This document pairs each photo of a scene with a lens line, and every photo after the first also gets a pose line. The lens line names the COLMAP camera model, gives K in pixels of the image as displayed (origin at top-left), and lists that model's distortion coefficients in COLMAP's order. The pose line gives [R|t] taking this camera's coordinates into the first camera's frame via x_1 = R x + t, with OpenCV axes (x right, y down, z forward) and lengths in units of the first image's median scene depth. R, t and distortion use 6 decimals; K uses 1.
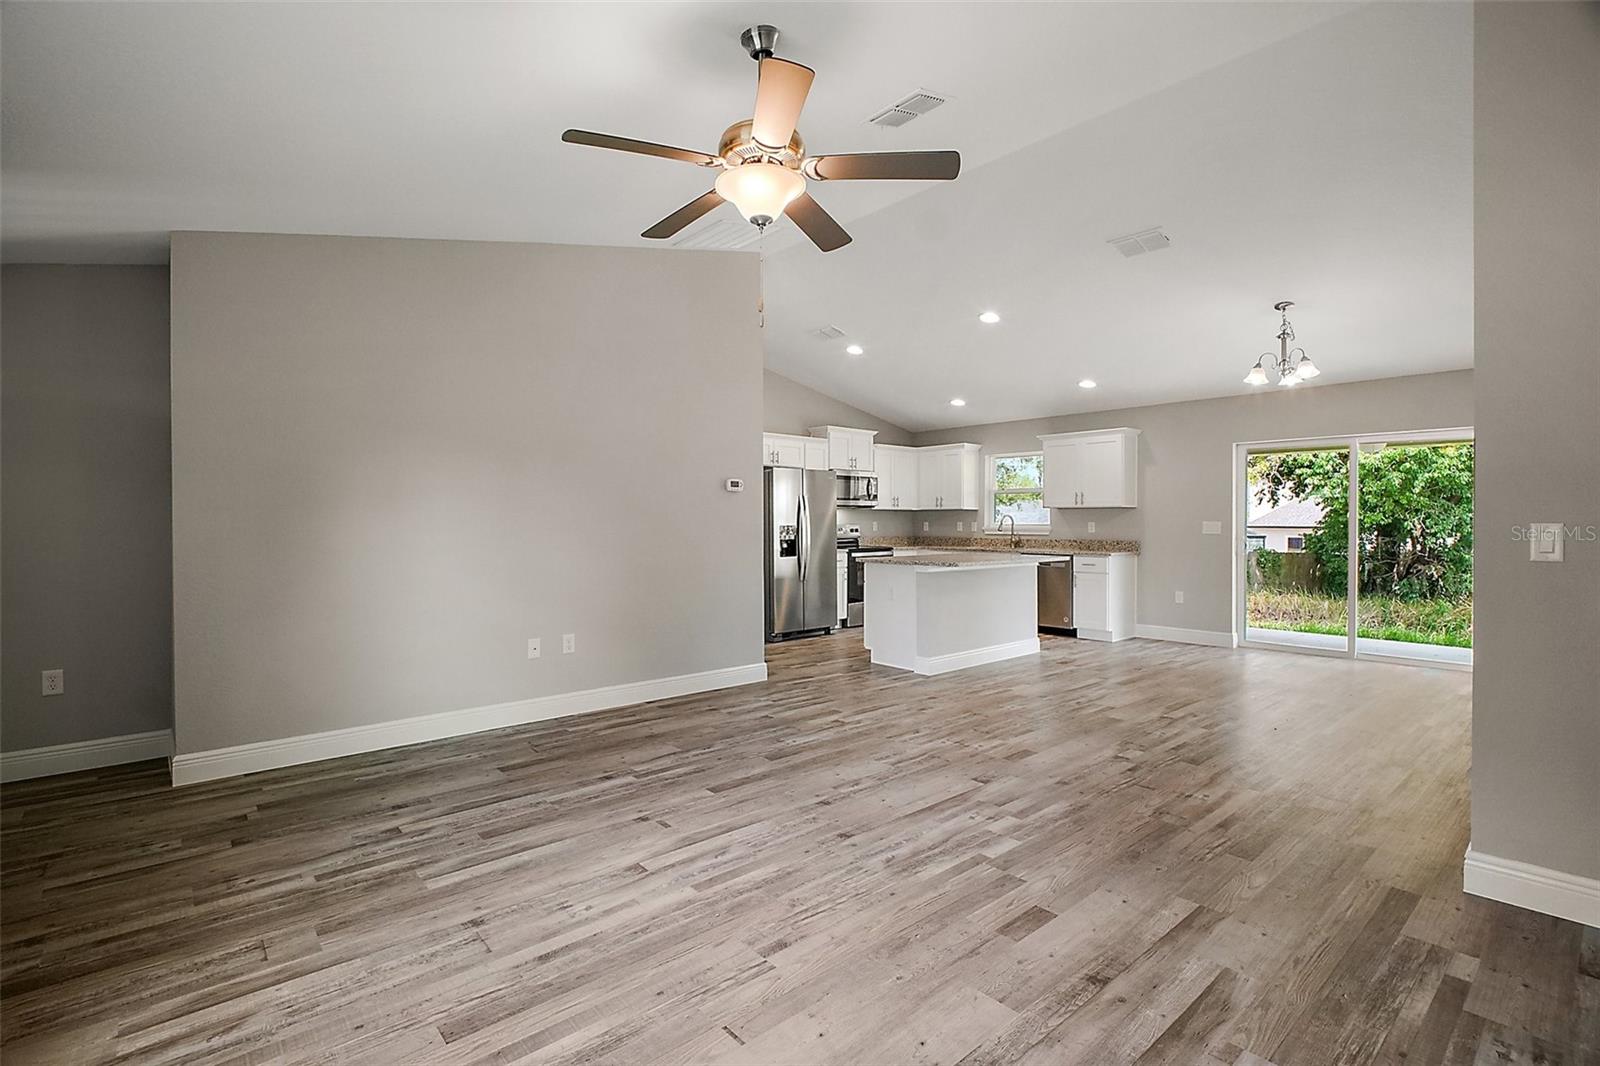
lens RADIAL K [[744.1, 0, 789.3], [0, 744.1, 525.9], [0, 0, 1]] dist [0.002216, -0.009934]
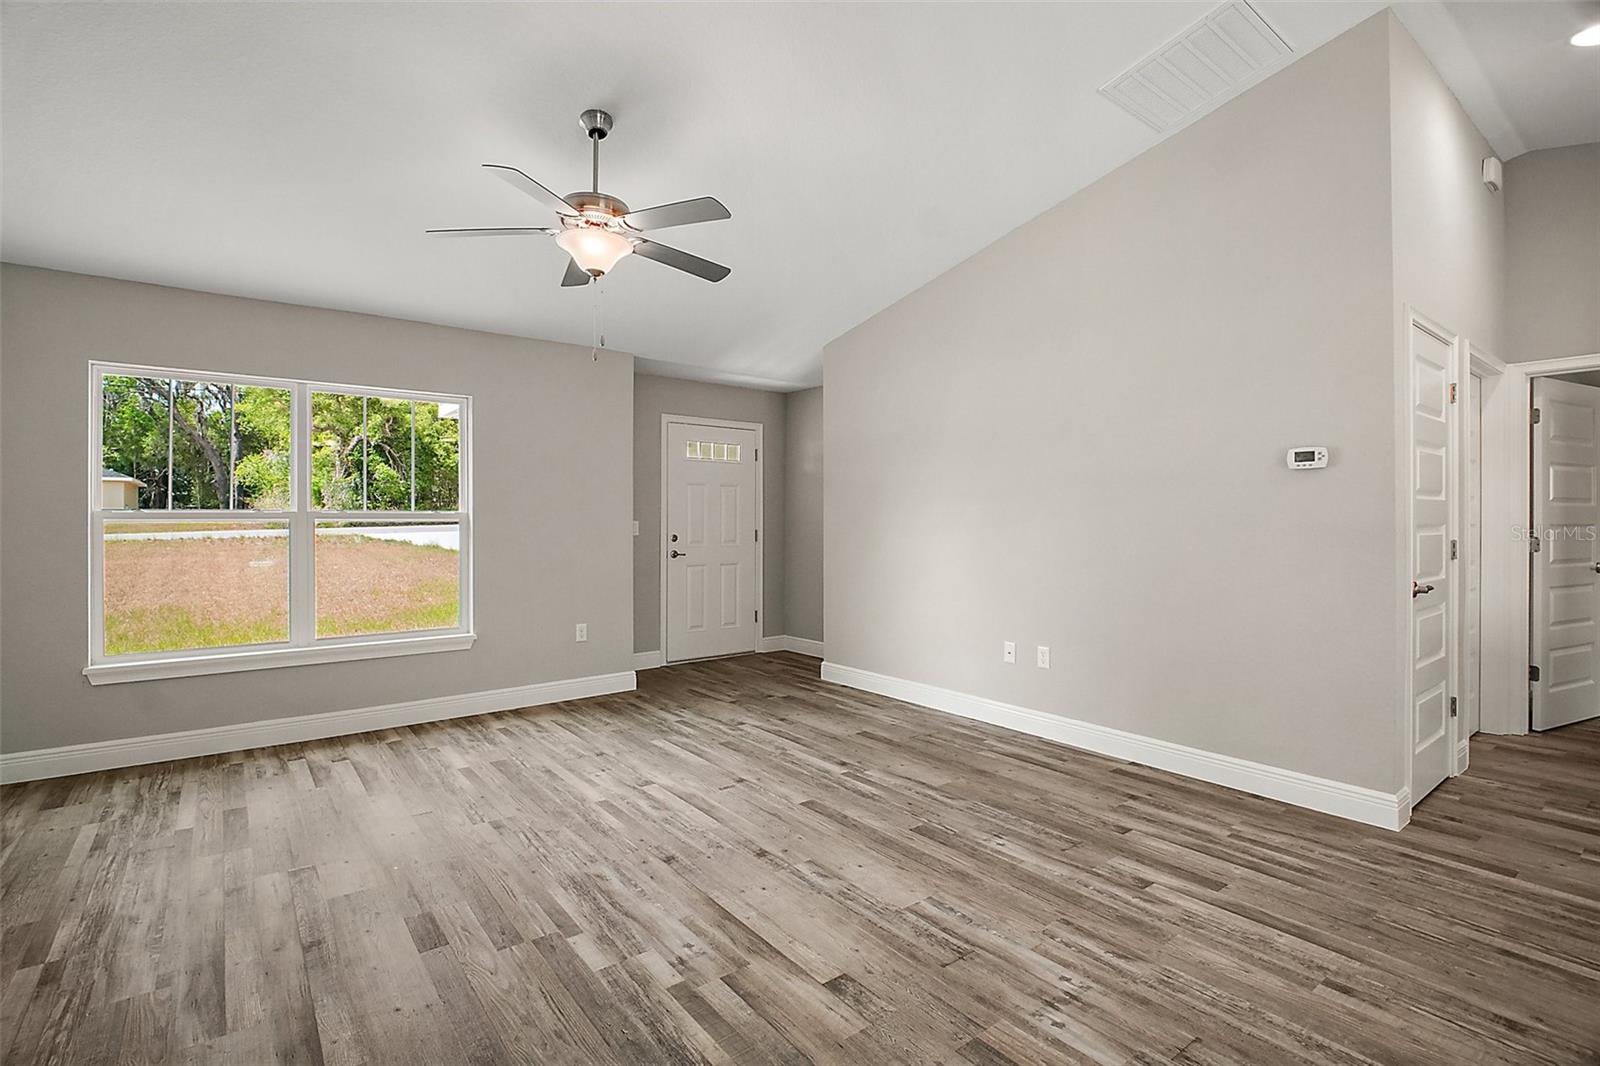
lens RADIAL K [[744.1, 0, 785.6], [0, 744.1, 520.0], [0, 0, 1]] dist [0.002216, -0.009934]
pose [[-0.063597, 0.000710, -0.997975, 0.736474], [-0.006373, 0.999979, 0.001117, -0.006911], [0.997955, 0.006432, -0.063591, 0.891584]]
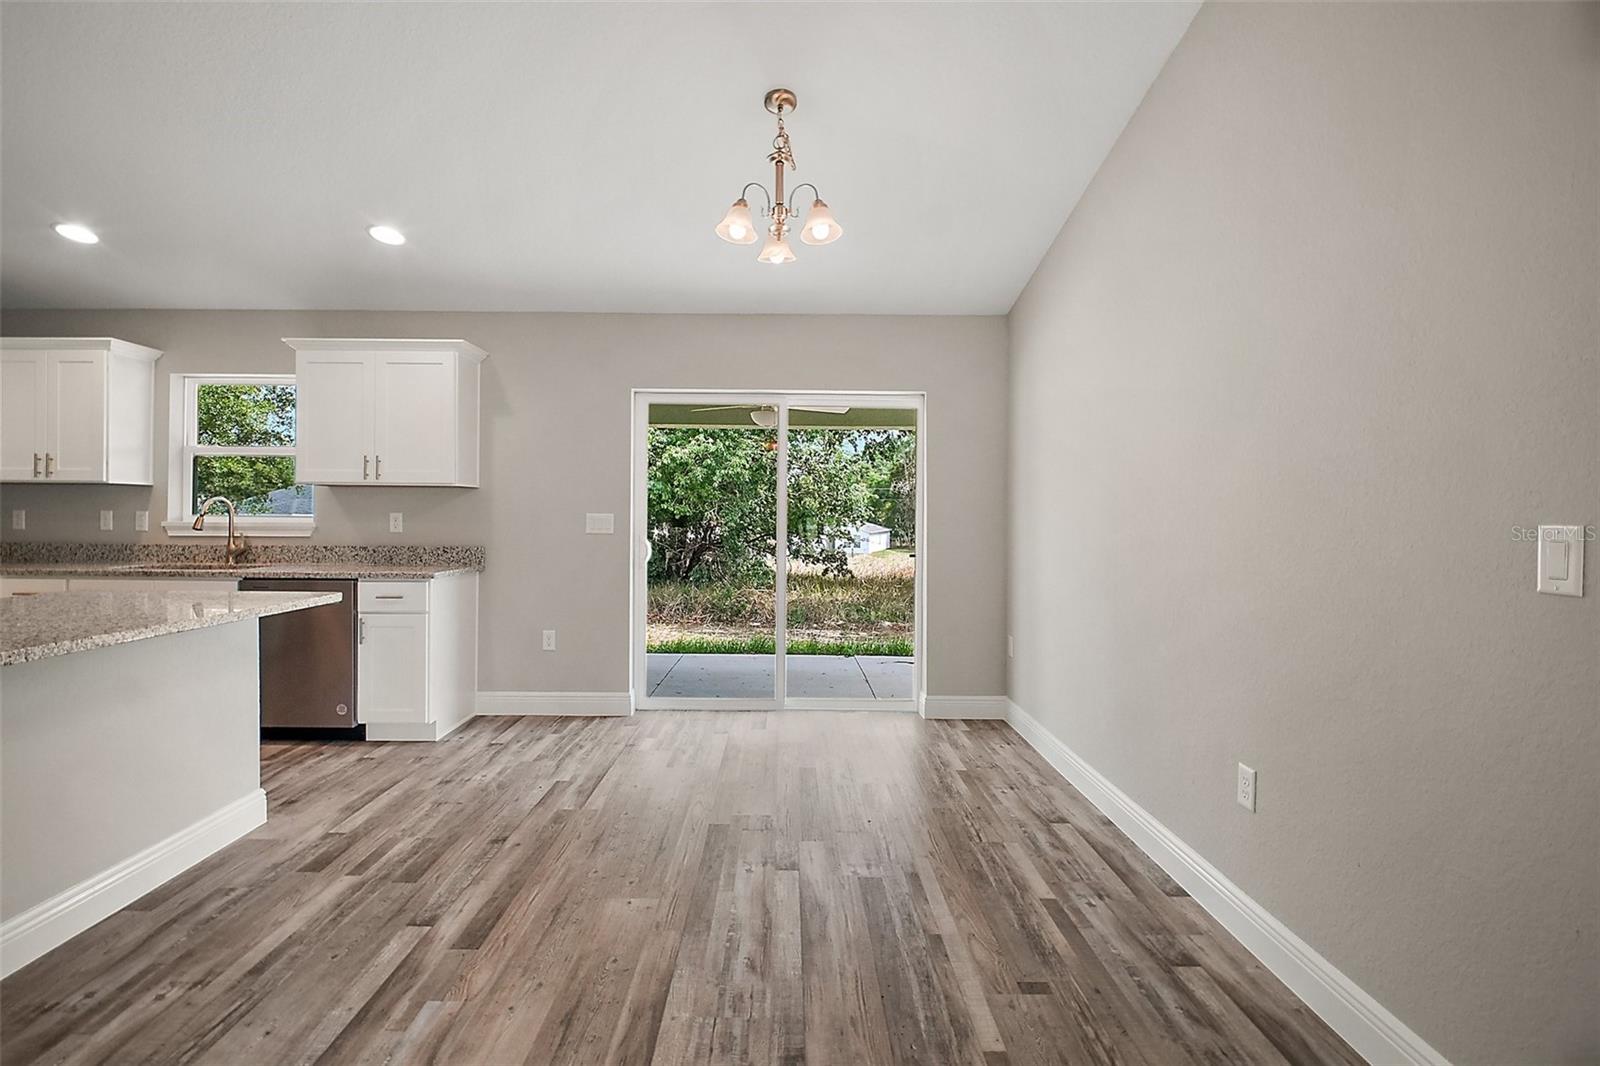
lens RADIAL K [[744.1, 0, 781.4], [0, 744.1, 519.3], [0, 0, 1]] dist [0.002216, -0.009934]
pose [[0.652414, 0.000507, 0.757863, 0.372978], [-0.003275, 0.999992, 0.002151, -0.005016], [-0.757856, -0.003886, 0.652411, 0.905061]]
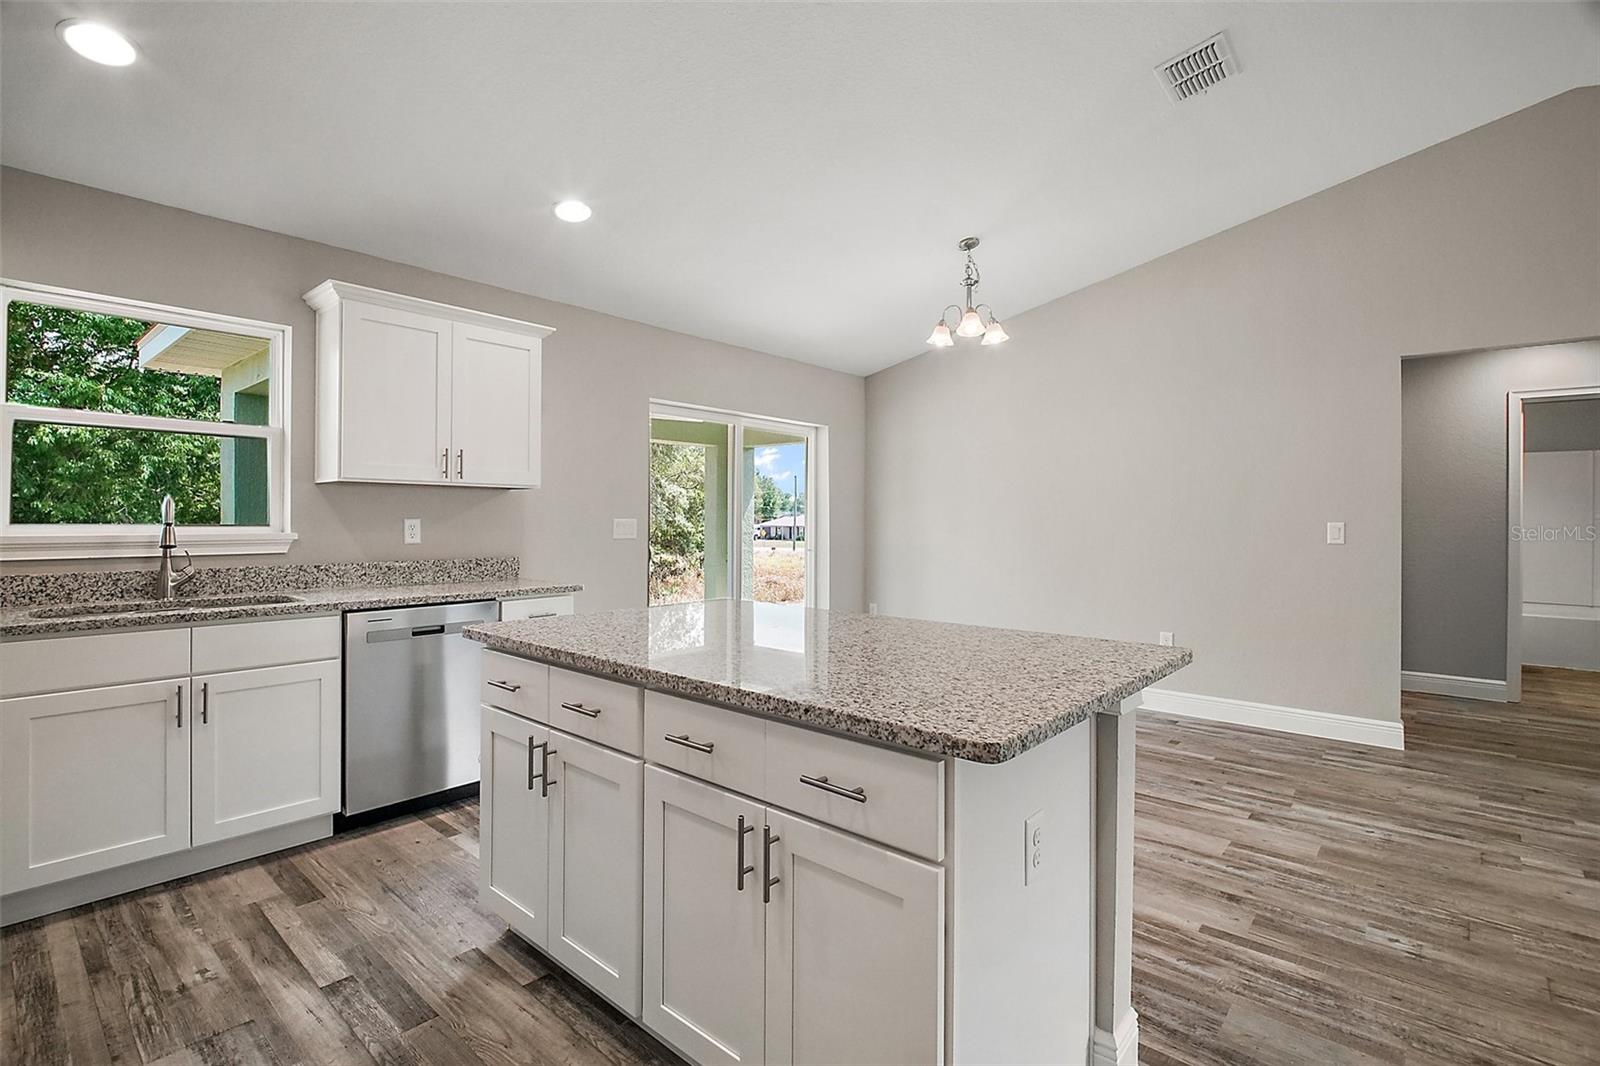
lens RADIAL K [[744.1, 0, 794.1], [0, 744.1, 527.9], [0, 0, 1]] dist [0.002216, -0.009934]
pose [[-0.129694, -0.012425, 0.991476, -0.108368], [0.001185, 0.999919, 0.012686, -0.010298], [-0.991553, 0.002820, -0.129668, 1.763063]]
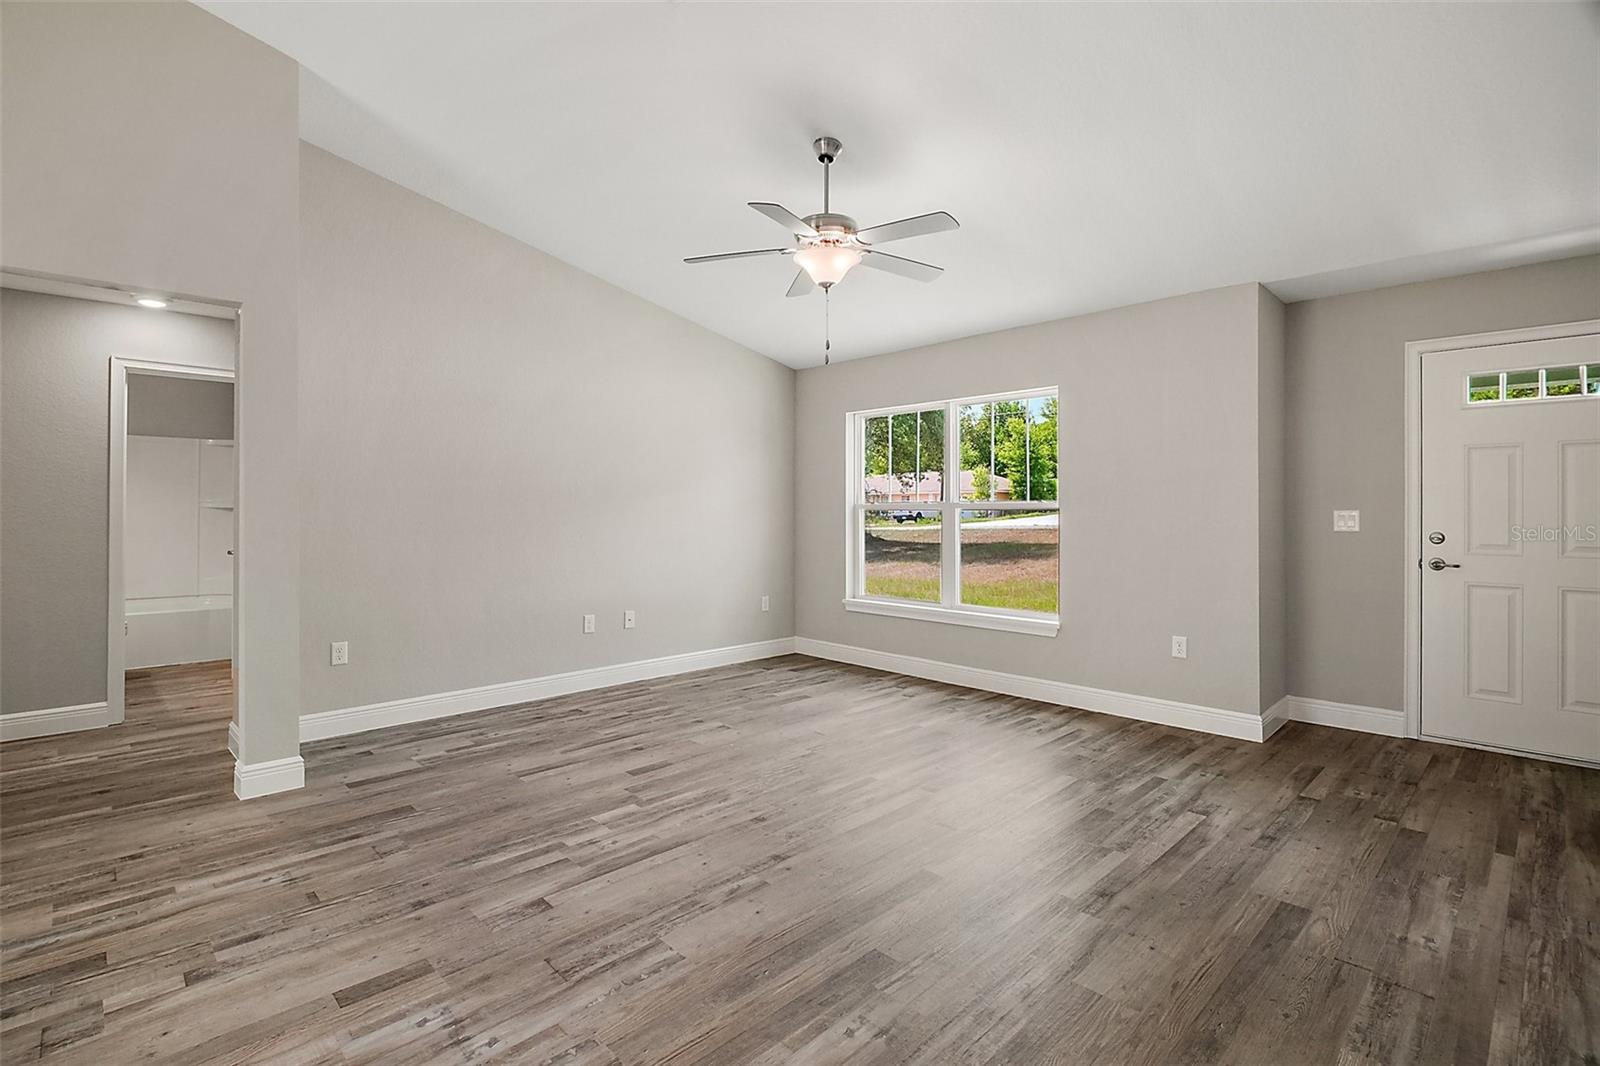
lens RADIAL K [[744.1, 0, 784.0], [0, 744.1, 521.0], [0, 0, 1]] dist [0.002216, -0.009934]
pose [[-0.998715, 0.001984, -0.050639, 0.068230], [0.000897, 0.999769, 0.021477, -0.009719], [0.050670, 0.021404, -0.998486, 1.489755]]
